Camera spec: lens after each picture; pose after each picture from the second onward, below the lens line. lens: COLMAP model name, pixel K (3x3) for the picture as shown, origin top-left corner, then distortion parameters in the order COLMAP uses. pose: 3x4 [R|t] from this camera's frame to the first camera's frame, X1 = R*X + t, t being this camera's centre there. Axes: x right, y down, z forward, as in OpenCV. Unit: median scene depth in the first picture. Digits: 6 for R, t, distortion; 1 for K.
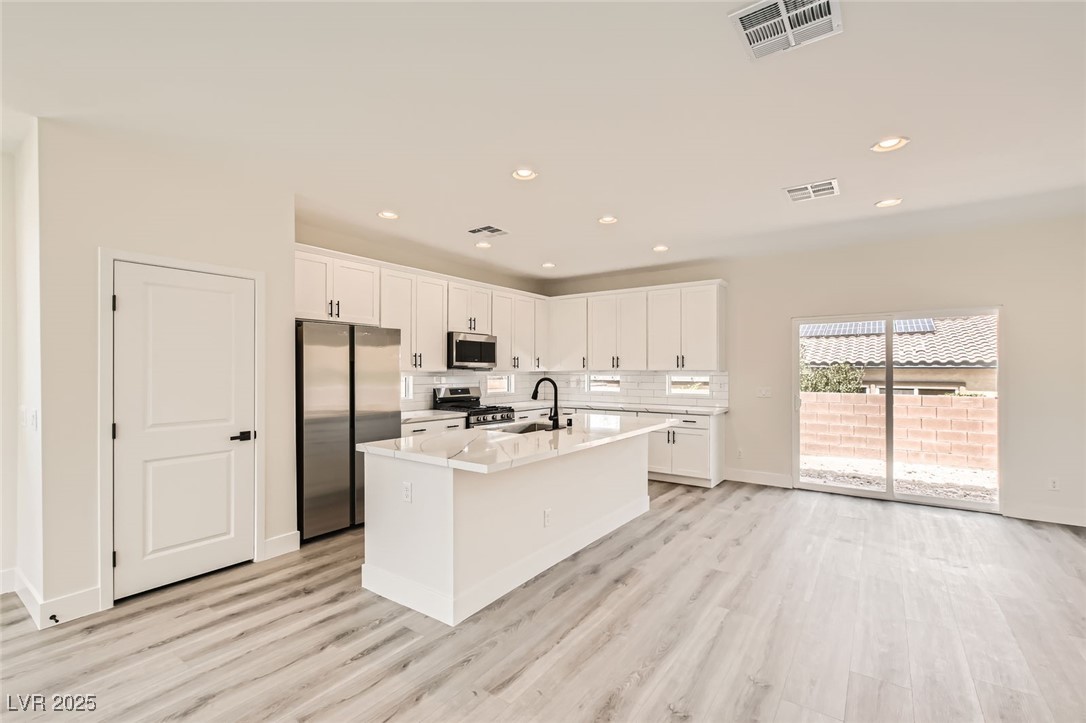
lens RADIAL K [[475.8, 0, 546.2], [0, 475.8, 365.5], [0, 0, 1]] dist [-0.001106, -0.000020]
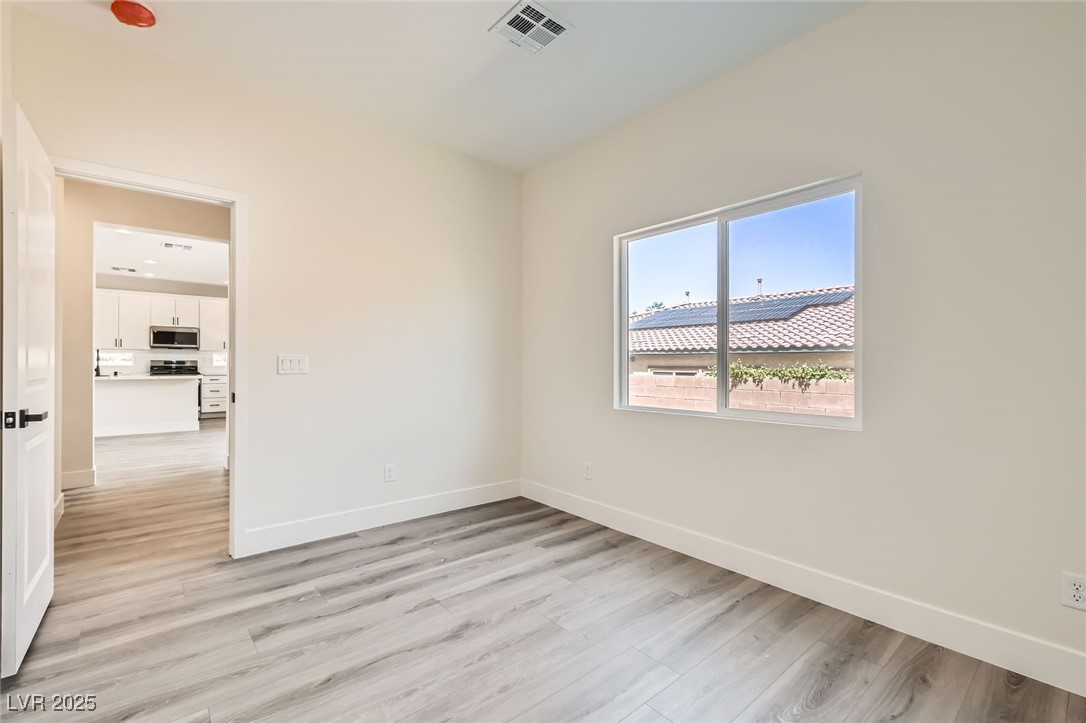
lens RADIAL K [[475.8, 0, 539.2], [0, 475.8, 360.2], [0, 0, 1]] dist [-0.001106, -0.000020]
pose [[0.955548, 0.009439, -0.294684, 1.863196], [-0.005767, 0.999895, 0.013328, 0.021735], [0.294778, -0.011037, 0.955502, -0.226641]]
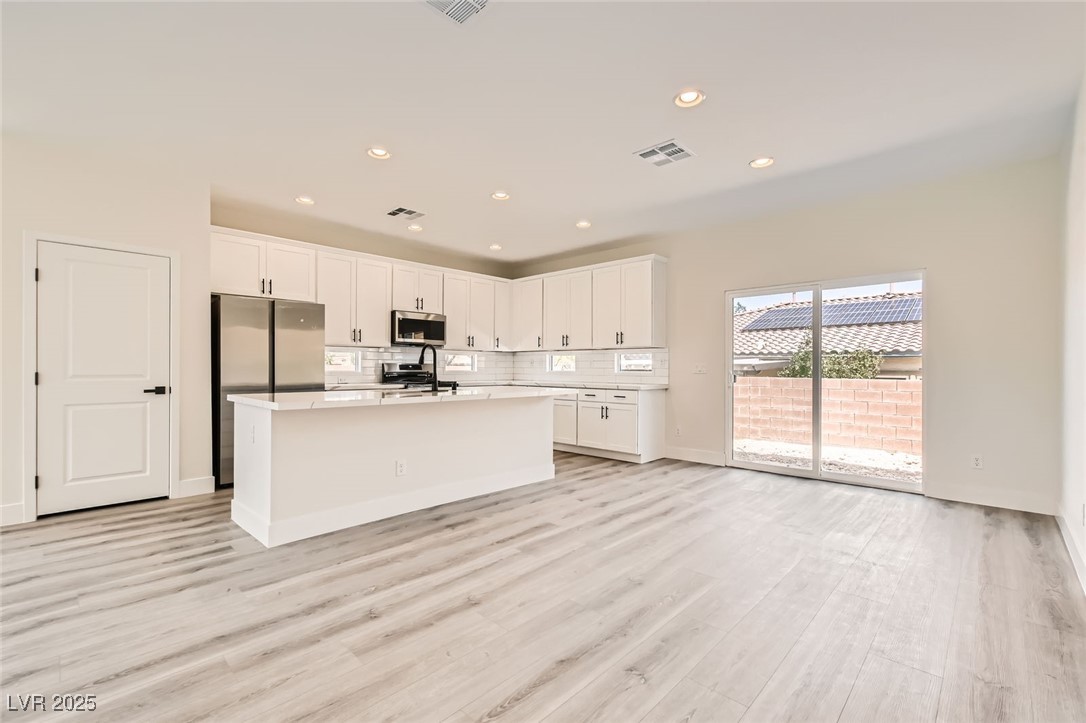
lens RADIAL K [[475.8, 0, 543.9], [0, 475.8, 364.1], [0, 0, 1]] dist [-0.001106, -0.000020]
pose [[0.989813, 0.003174, -0.142339, 0.338657], [-0.002807, 0.999992, 0.002783, 0.055403], [0.142347, -0.002355, 0.989814, -0.020283]]
